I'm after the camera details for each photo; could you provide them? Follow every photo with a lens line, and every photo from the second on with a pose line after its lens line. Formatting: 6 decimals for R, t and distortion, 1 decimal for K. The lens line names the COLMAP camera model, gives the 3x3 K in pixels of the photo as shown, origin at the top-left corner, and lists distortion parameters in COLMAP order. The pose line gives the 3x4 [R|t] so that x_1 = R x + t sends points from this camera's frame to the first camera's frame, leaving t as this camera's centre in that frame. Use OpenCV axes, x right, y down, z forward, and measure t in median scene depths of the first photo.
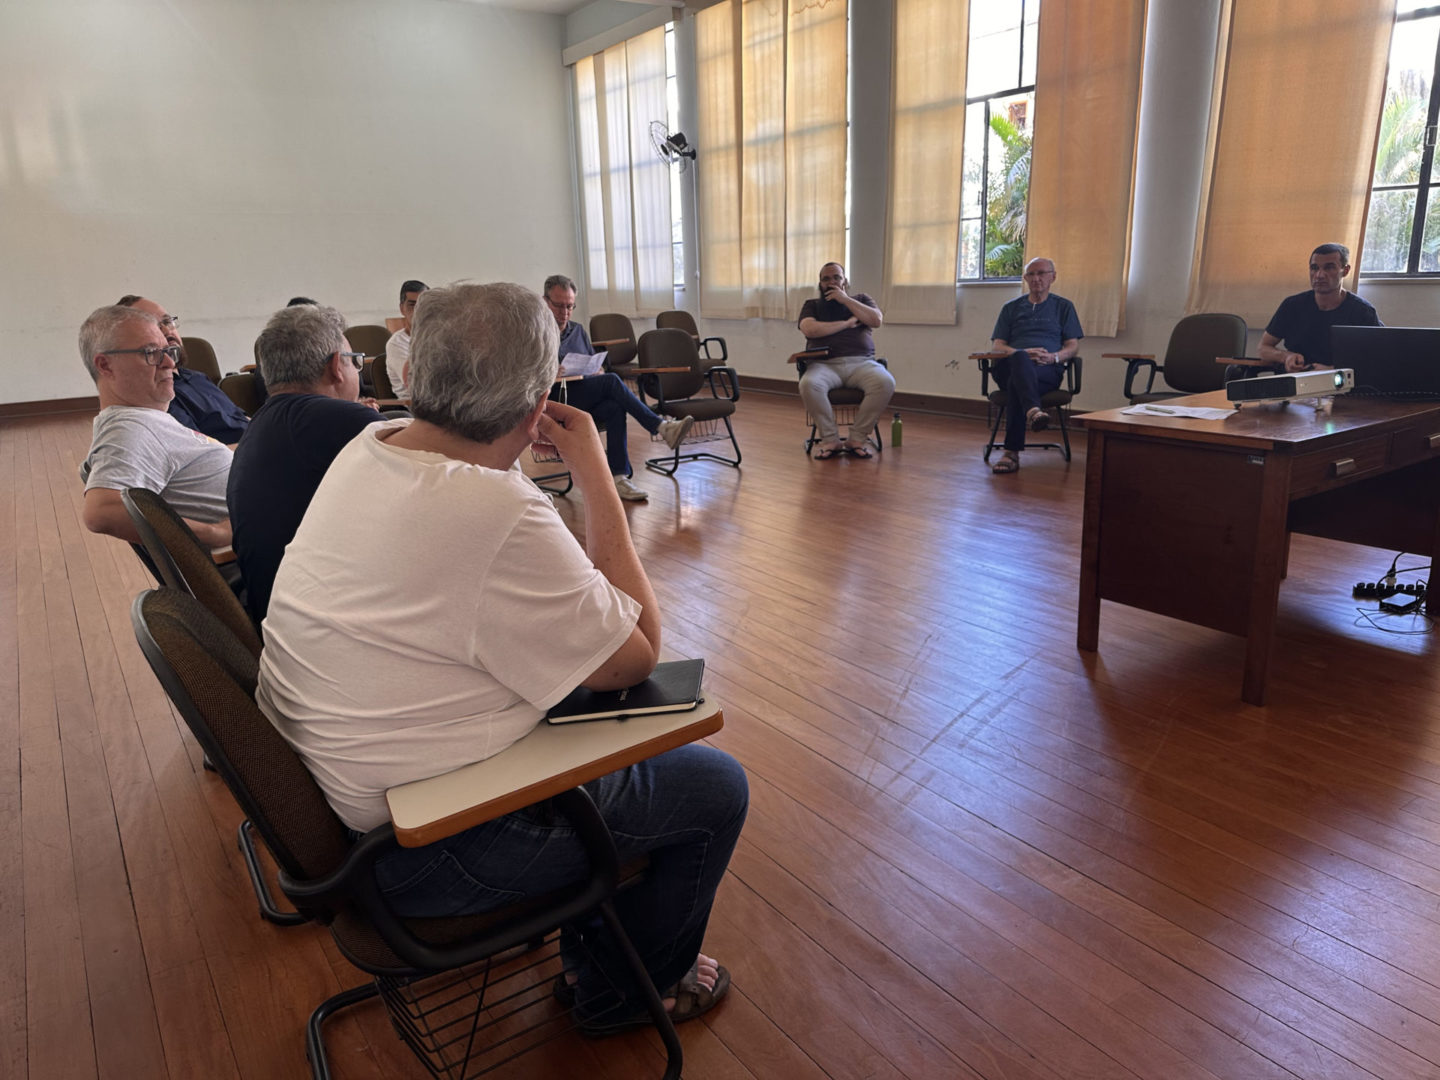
lens RADIAL K [[999.9, 0, 709.3], [0, 999.9, 543.2], [0, 0, 1]] dist [0.044480, -0.066306]
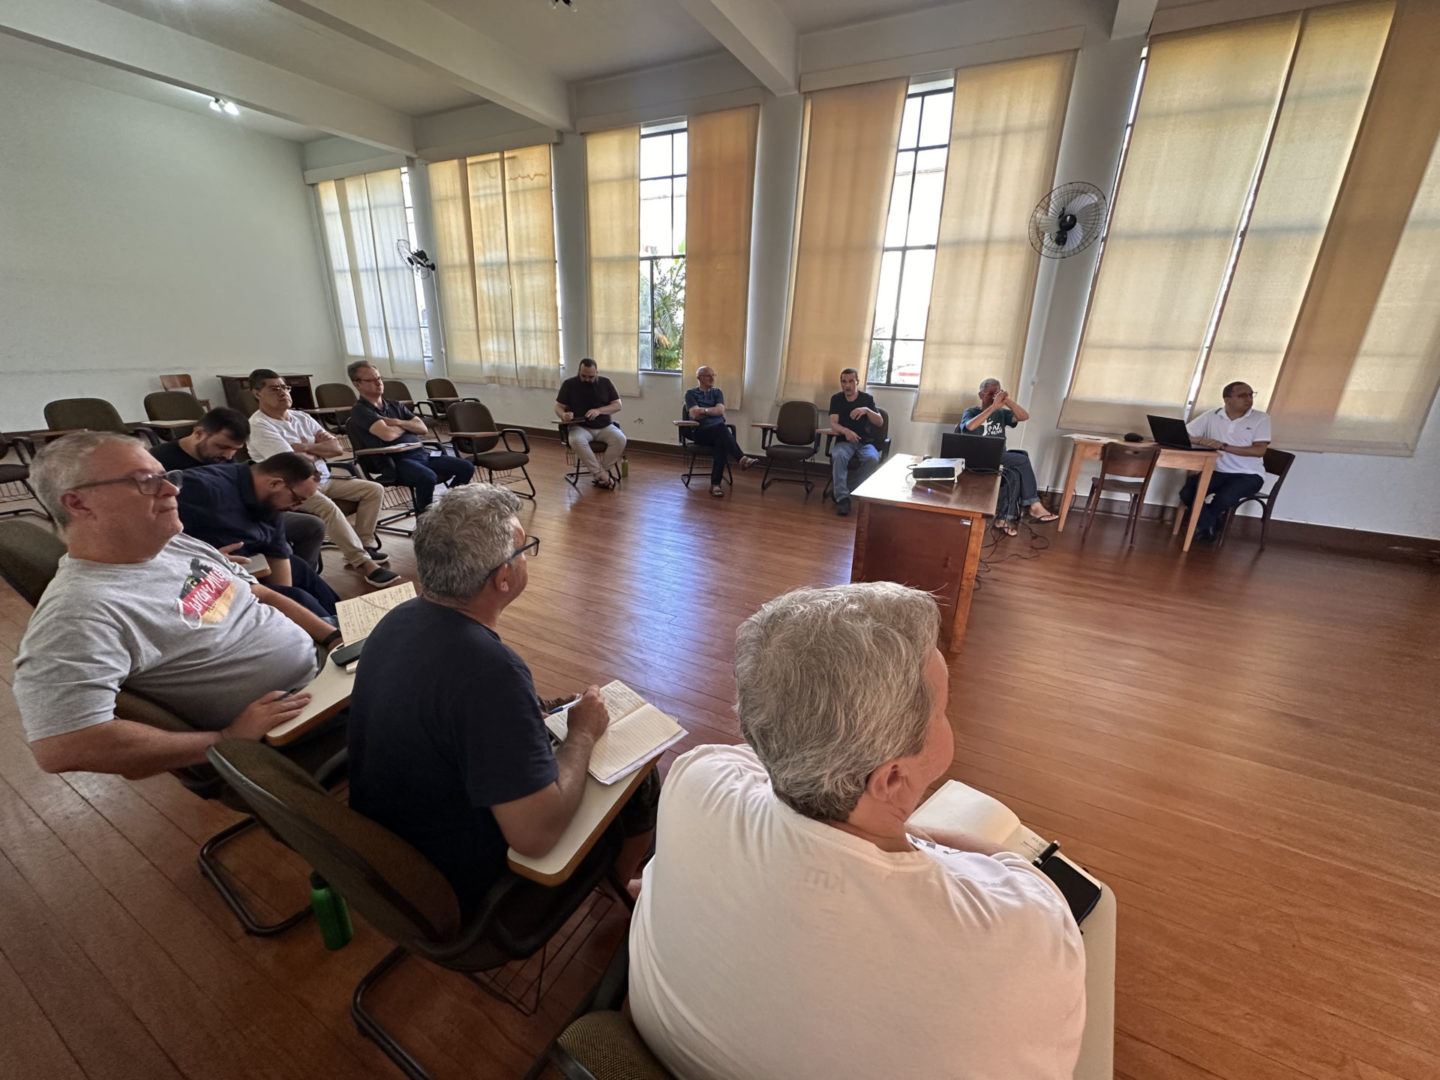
lens RADIAL K [[568.3, 0, 730.5], [0, 568.3, 550.0], [0, 0, 1]] dist [-0.000983, -0.000864]
pose [[0.882548, -0.101596, 0.459116, -0.064553], [0.066885, 0.993575, 0.091292, -0.035501], [-0.465441, -0.049862, 0.883673, 0.075318]]
